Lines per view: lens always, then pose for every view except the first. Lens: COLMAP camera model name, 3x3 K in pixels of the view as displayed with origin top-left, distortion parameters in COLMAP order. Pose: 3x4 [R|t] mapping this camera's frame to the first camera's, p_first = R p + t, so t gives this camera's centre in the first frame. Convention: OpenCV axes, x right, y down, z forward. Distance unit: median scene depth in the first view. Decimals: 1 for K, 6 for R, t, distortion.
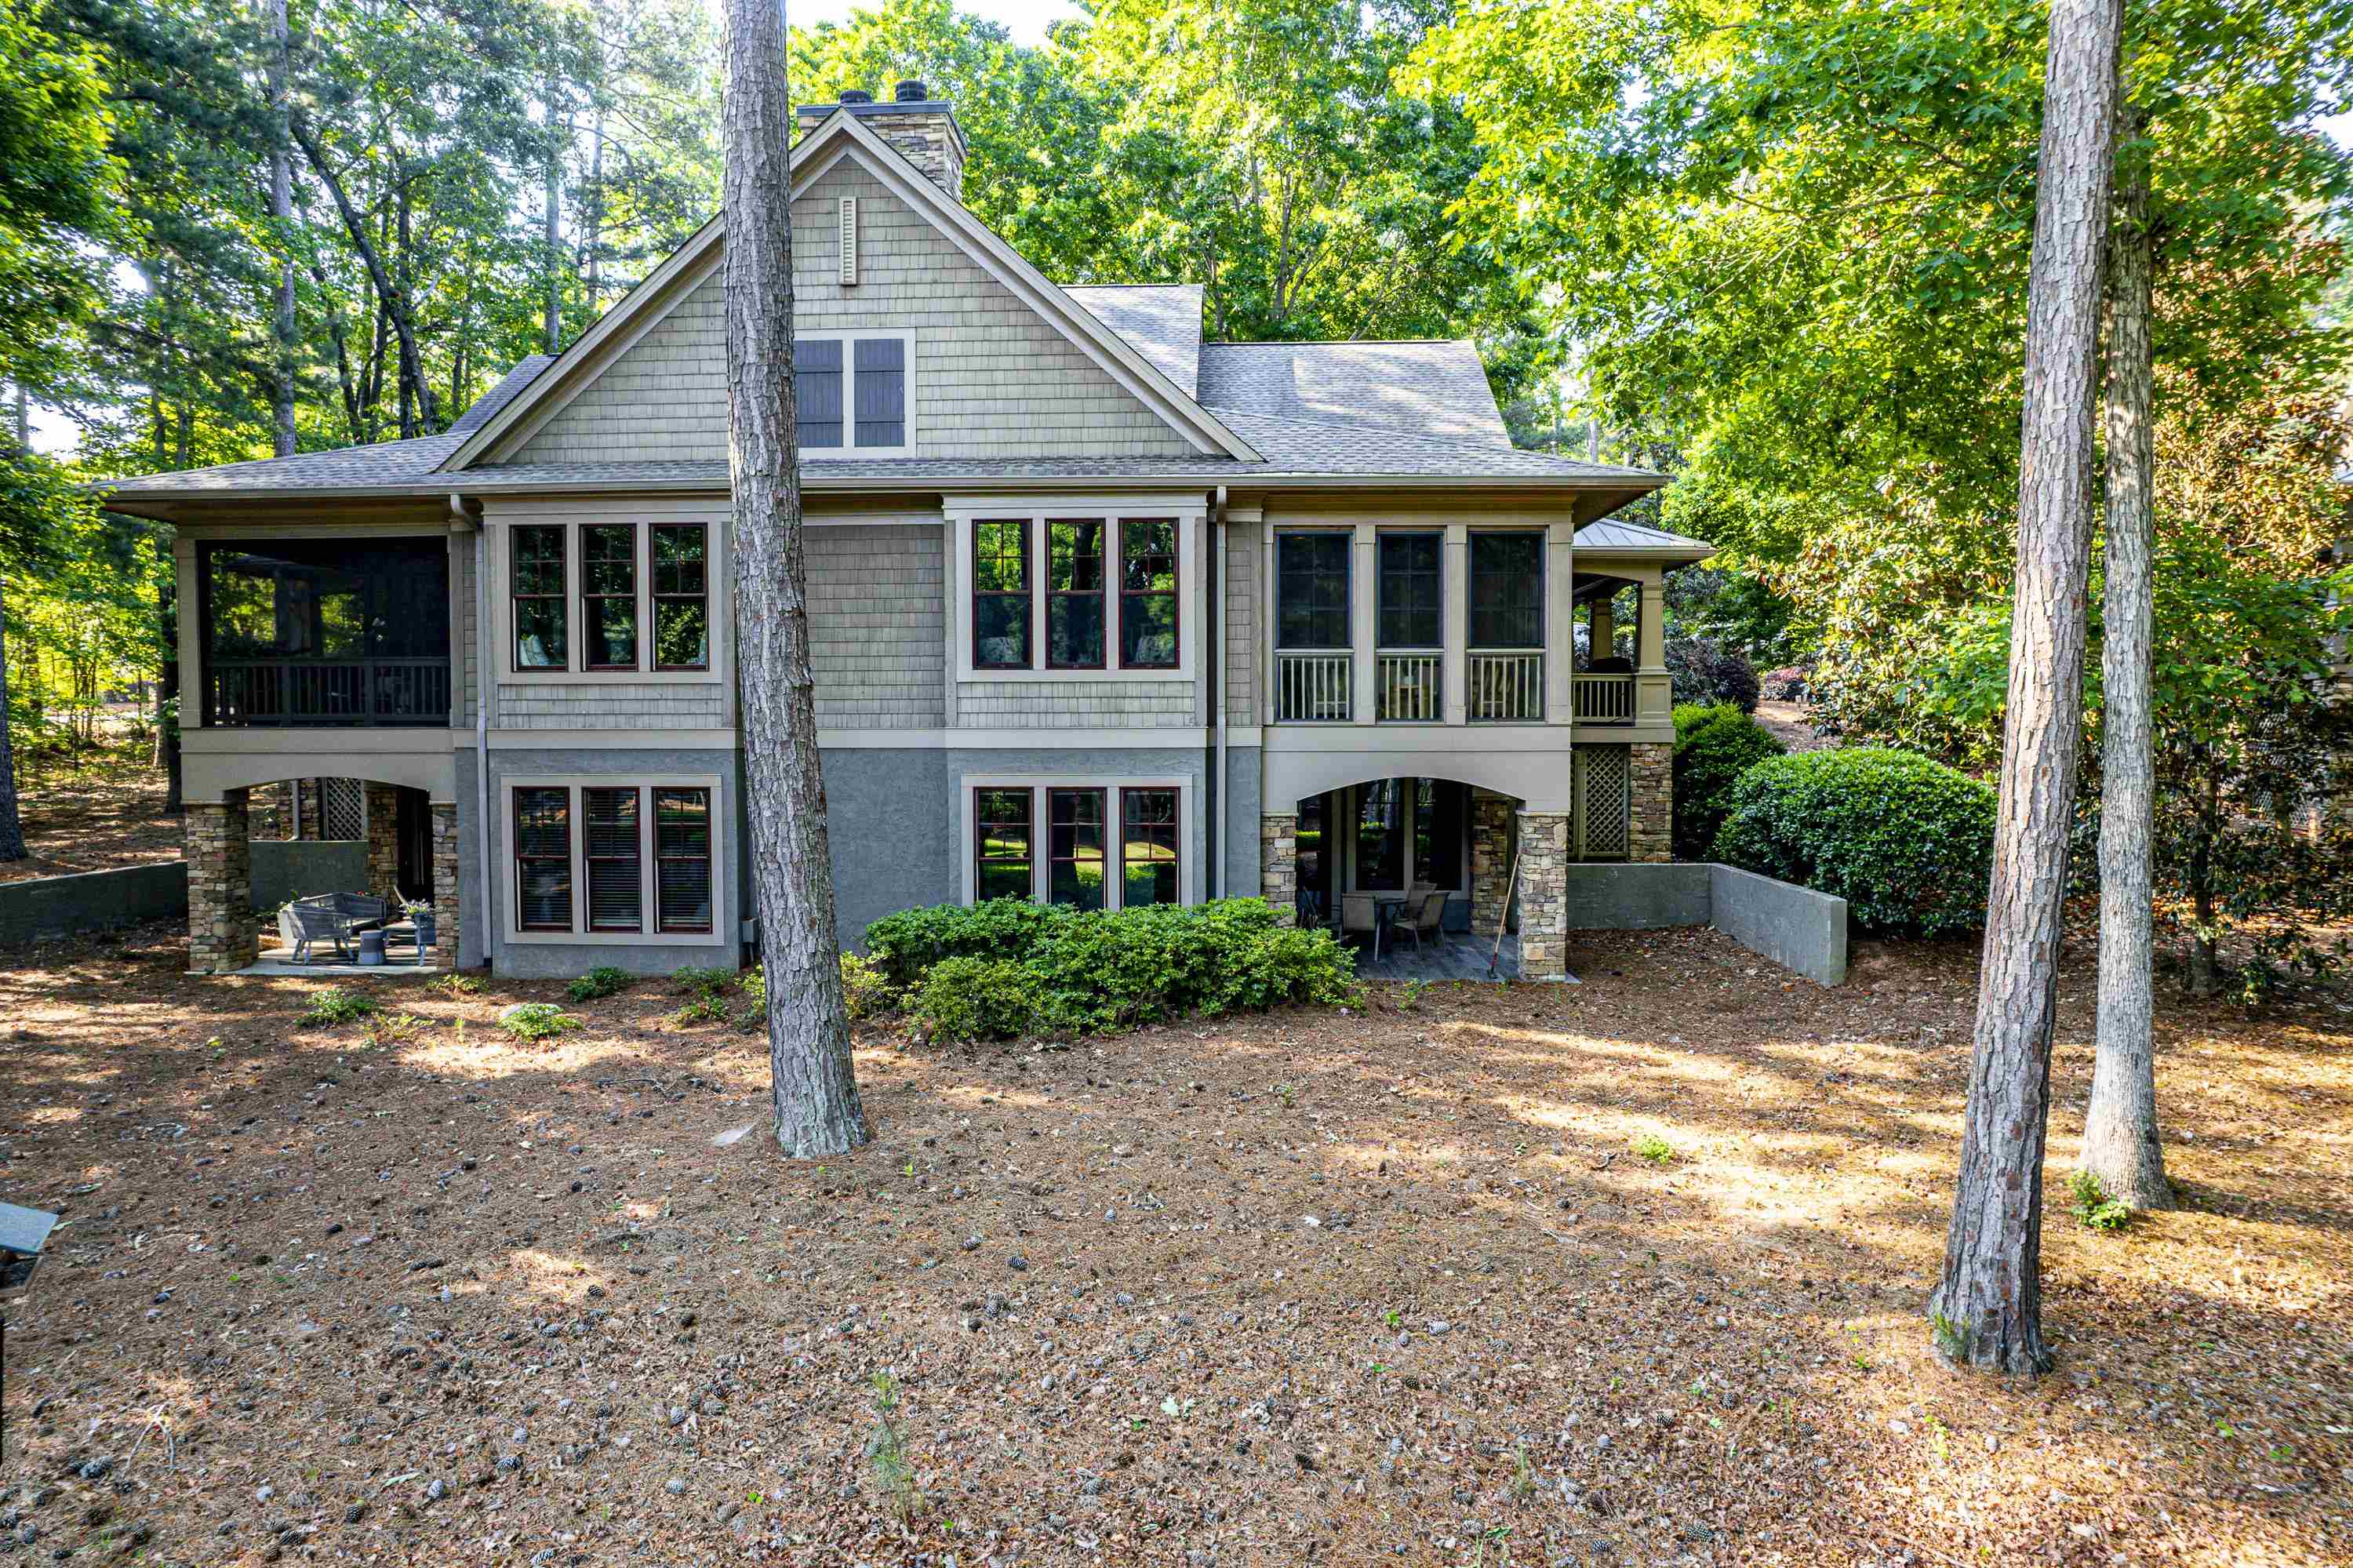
lens RADIAL K [[1497.1, 0, 1176.5], [0, 1497.1, 784.0], [0, 0, 1]] dist [-0.054372, 0.000984]
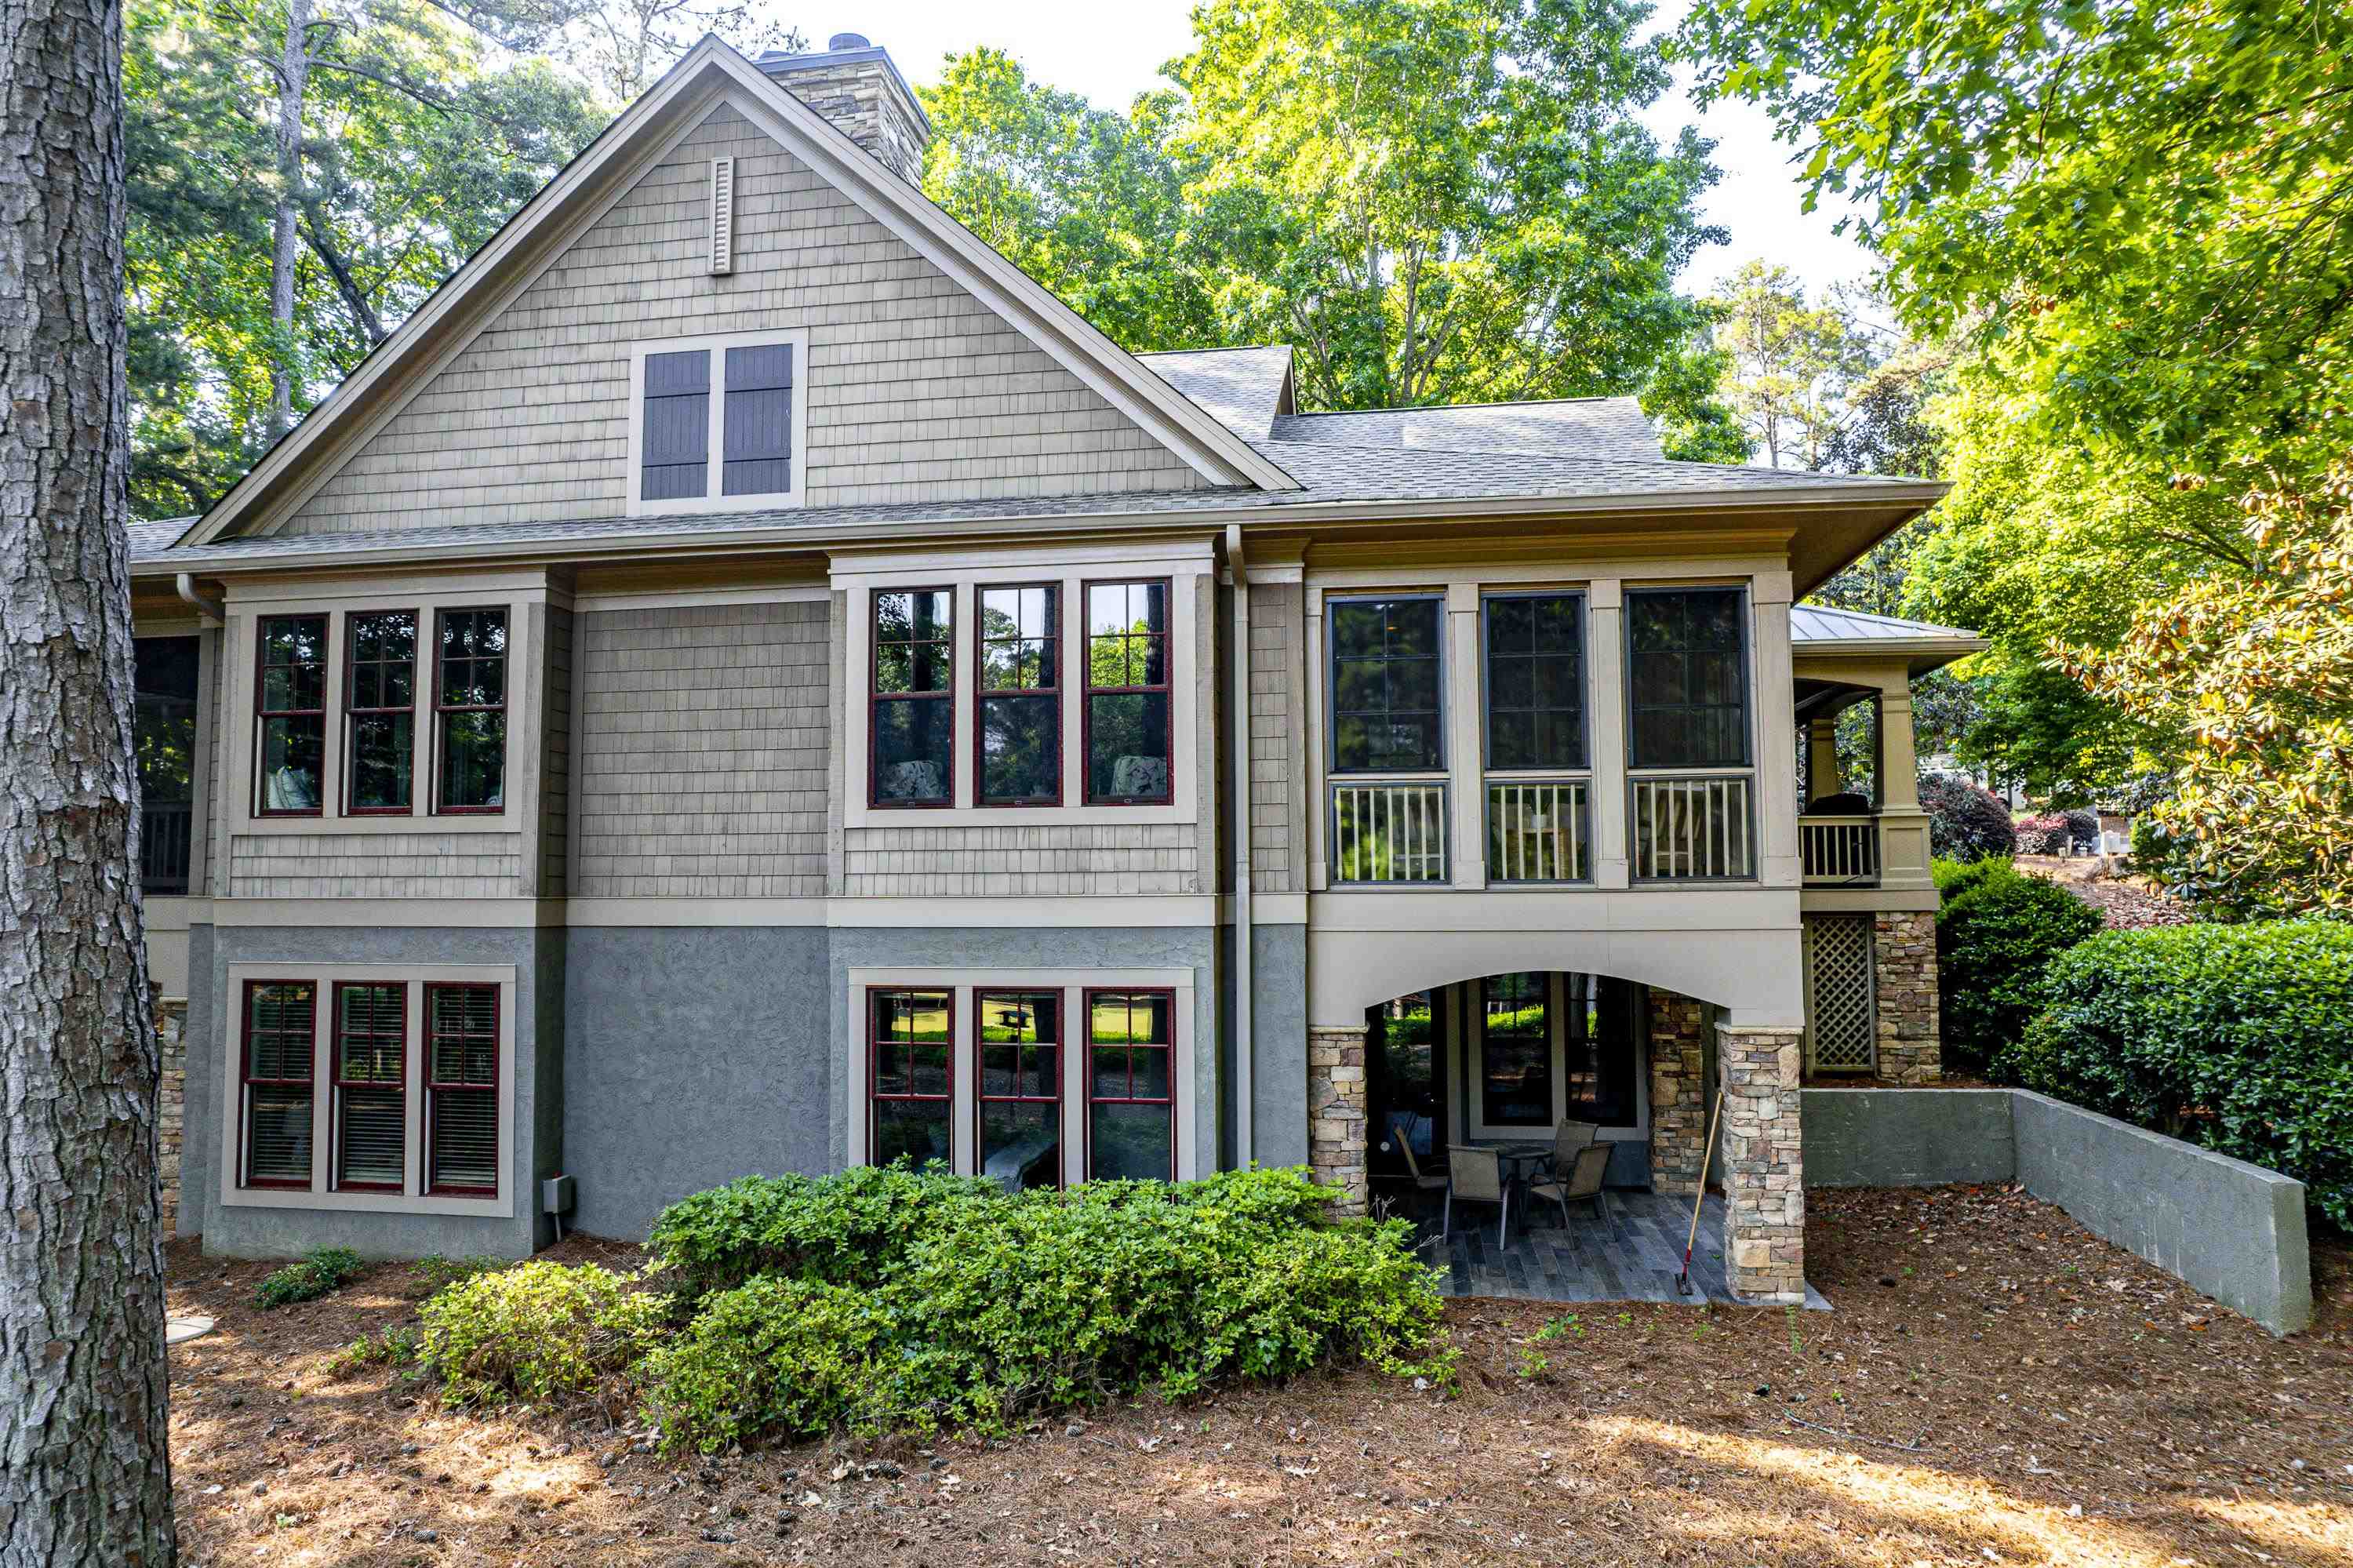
lens RADIAL K [[1503.4, 0, 1176.5], [0, 1503.4, 784.0], [0, 0, 1]] dist [-0.079418, 0.068525]
pose [[0.992924, -0.012306, -0.118109, 0.079388], [-0.000638, 0.994048, -0.108939, -0.014800], [0.118746, 0.108244, 0.987007, 0.352183]]
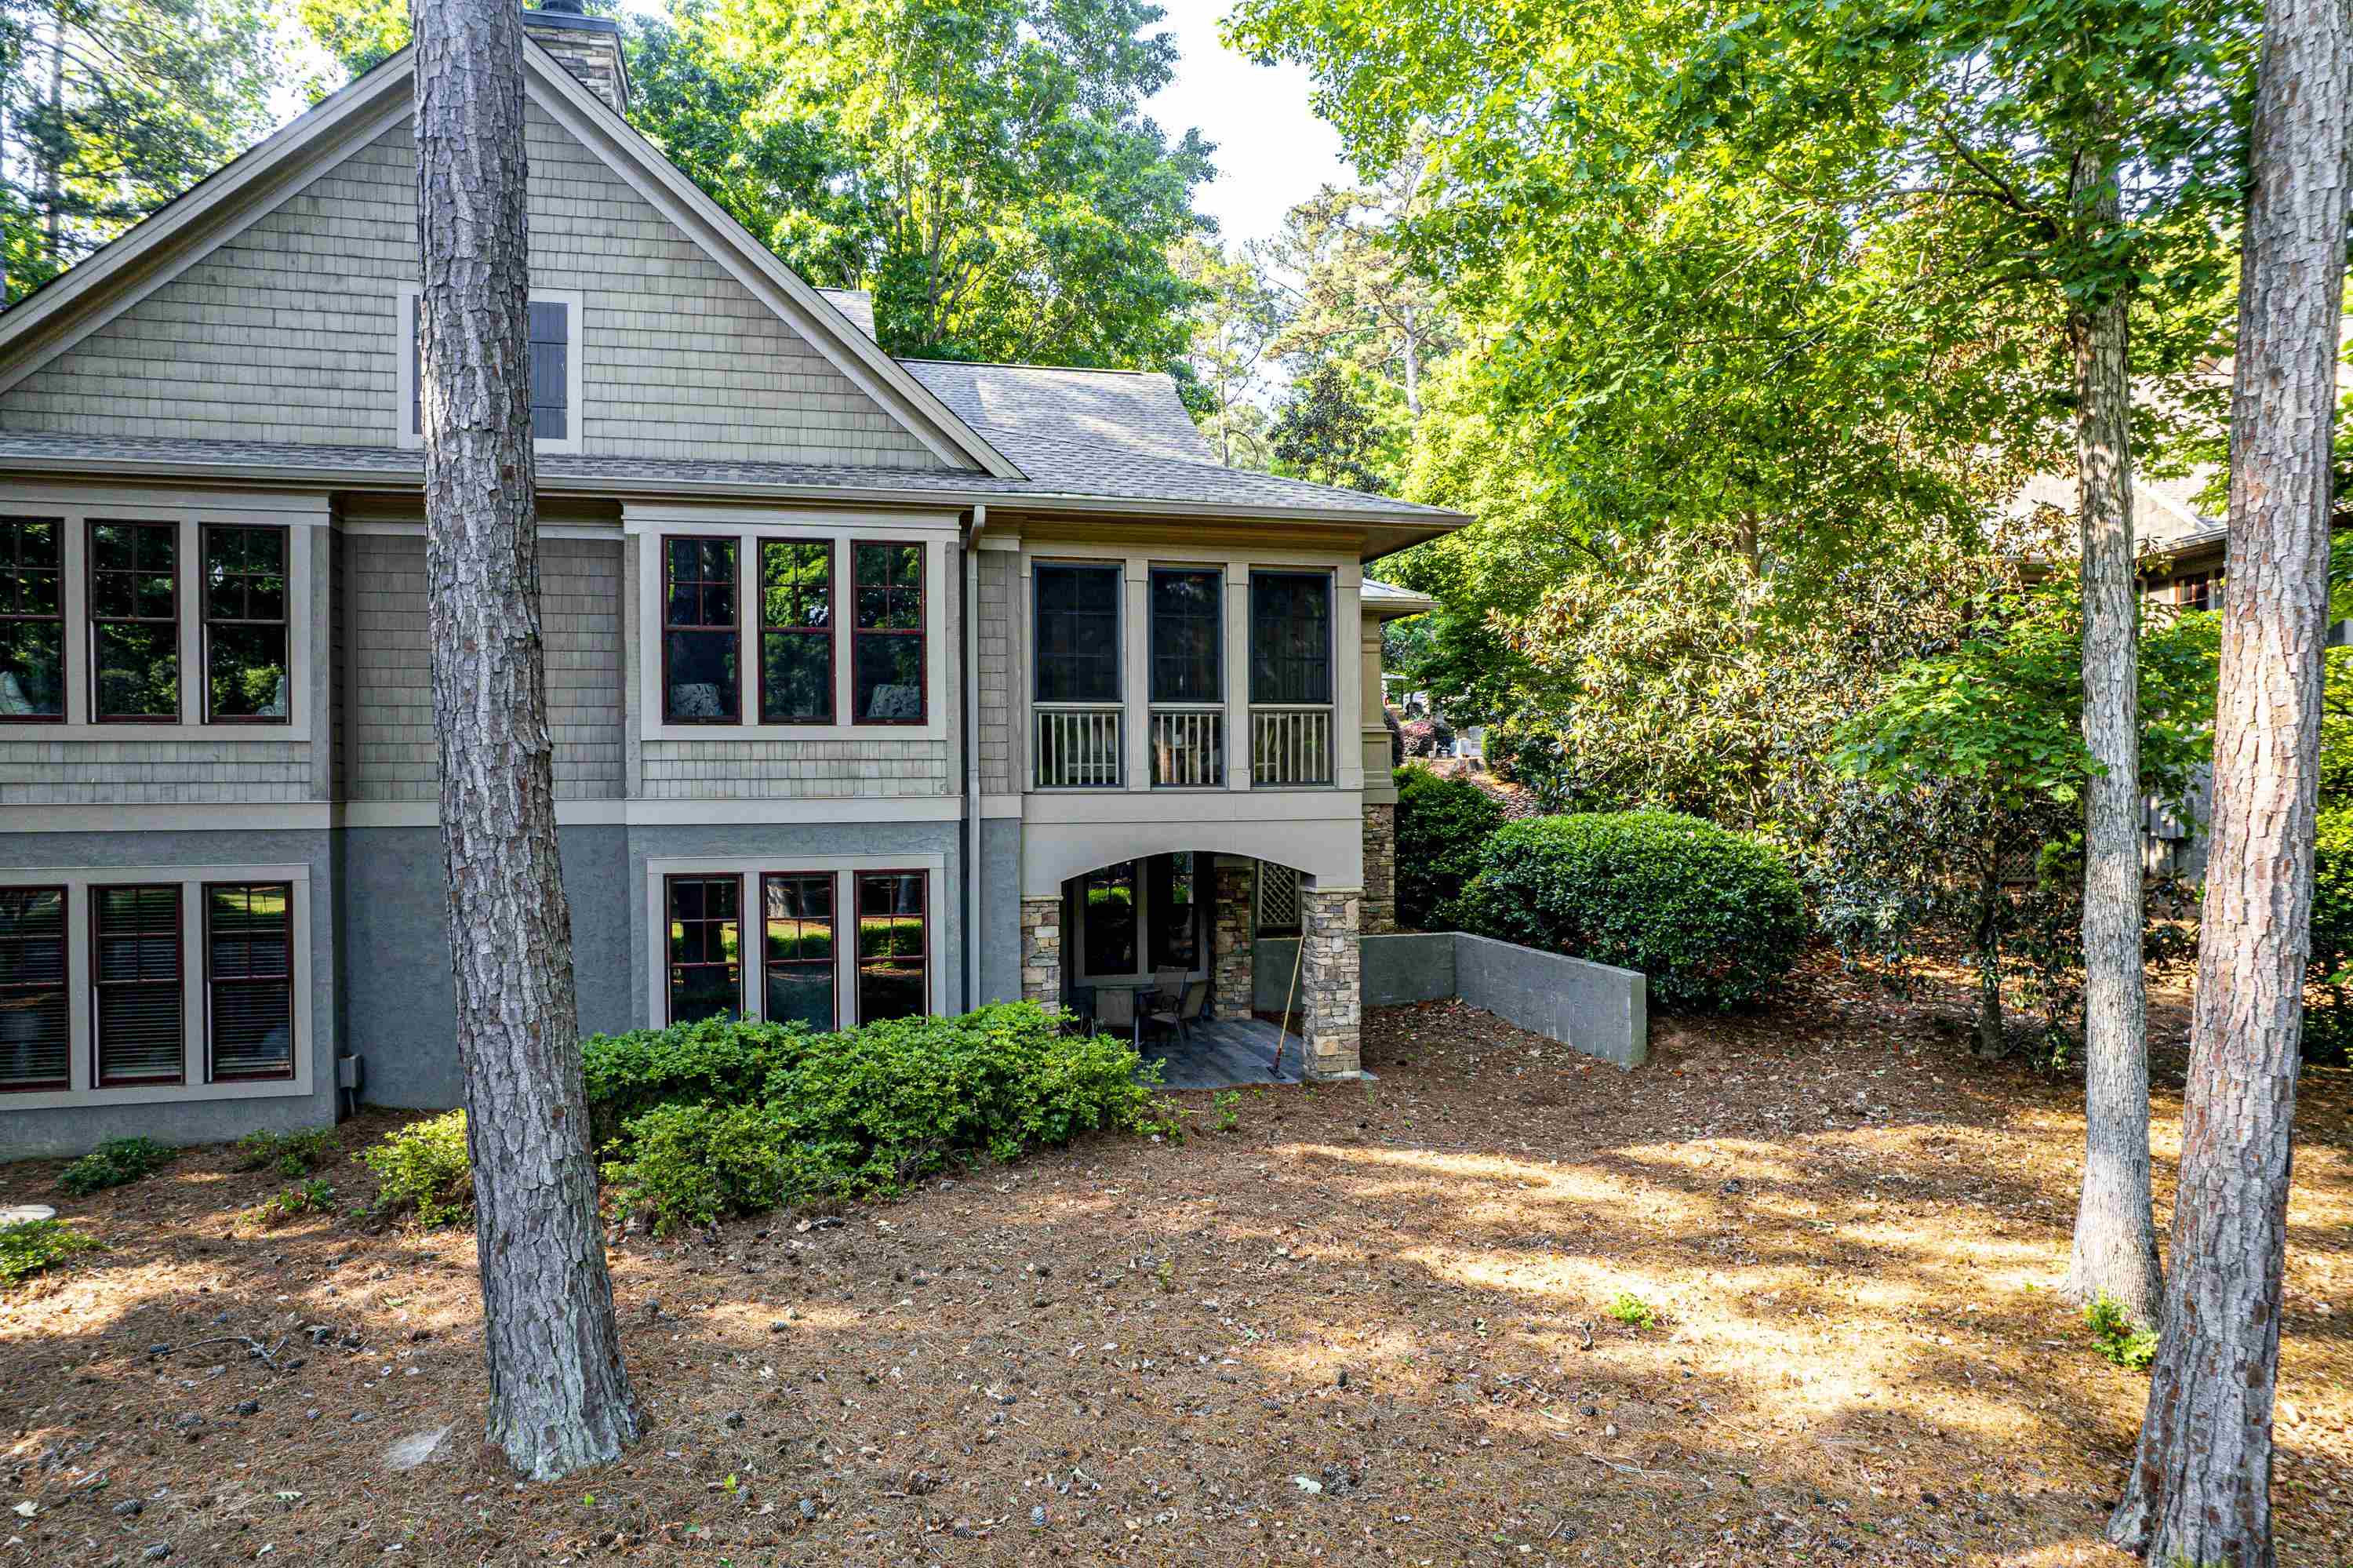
lens RADIAL K [[1503.4, 0, 1176.5], [0, 1503.4, 784.0], [0, 0, 1]] dist [-0.079418, 0.068525]
pose [[0.959040, -0.005056, 0.283226, -0.098748], [0.014918, 0.999355, -0.032676, -0.015622], [-0.282878, 0.035563, 0.958496, 0.172894]]
